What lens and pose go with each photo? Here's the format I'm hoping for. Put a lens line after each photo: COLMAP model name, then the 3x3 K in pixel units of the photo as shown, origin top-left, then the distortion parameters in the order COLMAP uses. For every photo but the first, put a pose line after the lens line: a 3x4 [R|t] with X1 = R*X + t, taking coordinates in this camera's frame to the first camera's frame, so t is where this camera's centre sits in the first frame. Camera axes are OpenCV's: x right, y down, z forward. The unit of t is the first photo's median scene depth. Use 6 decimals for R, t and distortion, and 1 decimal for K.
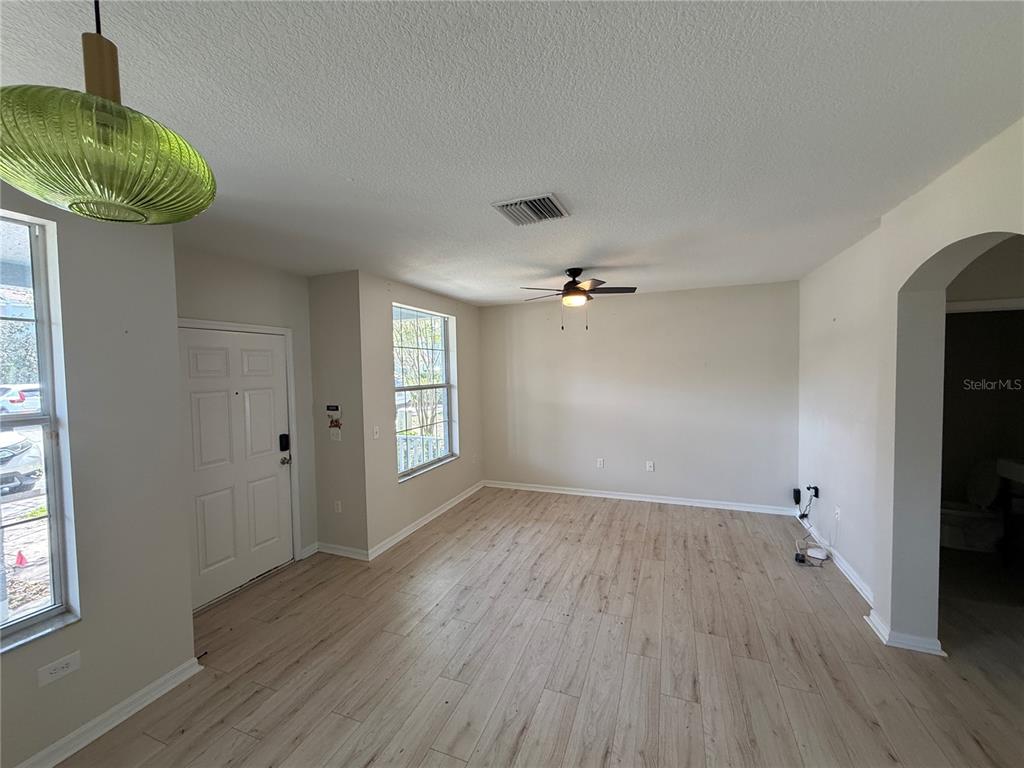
lens RADIAL K [[412.2, 0, 516.0], [0, 412.2, 377.1], [0, 0, 1]] dist [0.001152, -0.000018]
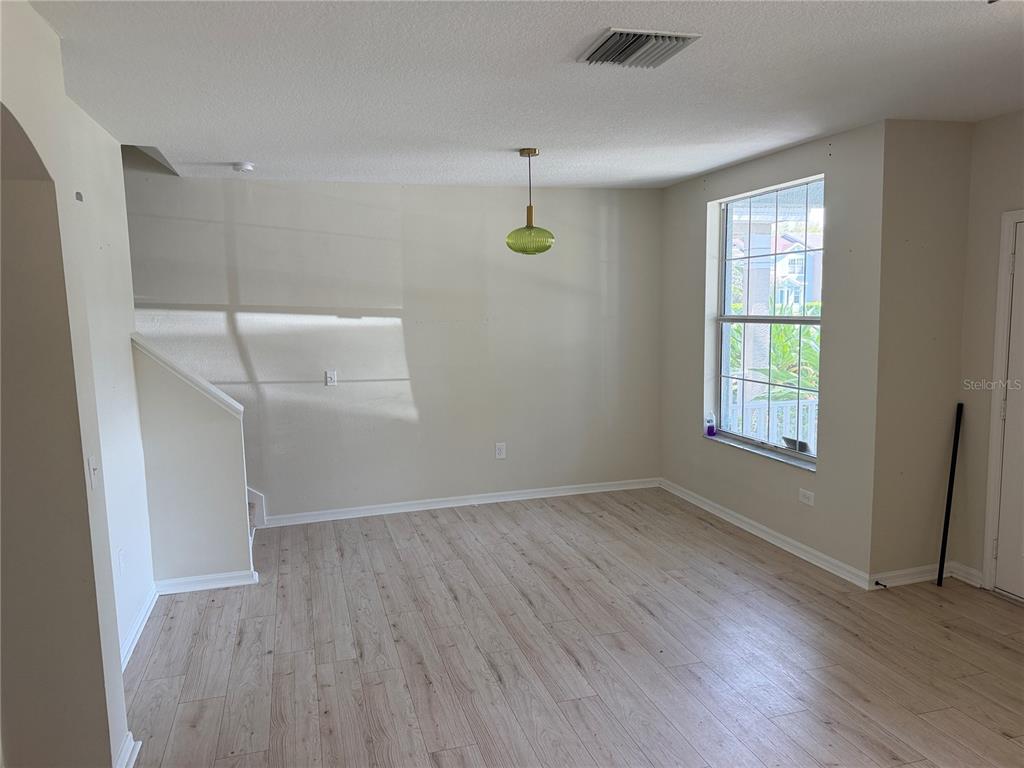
lens RADIAL K [[722.1, 0, 514.2], [0, 722.1, 388.5], [0, 0, 1]] dist [0.000440, 0.000041]
pose [[-0.792192, 0.110274, -0.600226, 1.093441], [0.022186, 0.988093, 0.152251, -0.070719], [0.609868, 0.107296, -0.785206, 2.162717]]
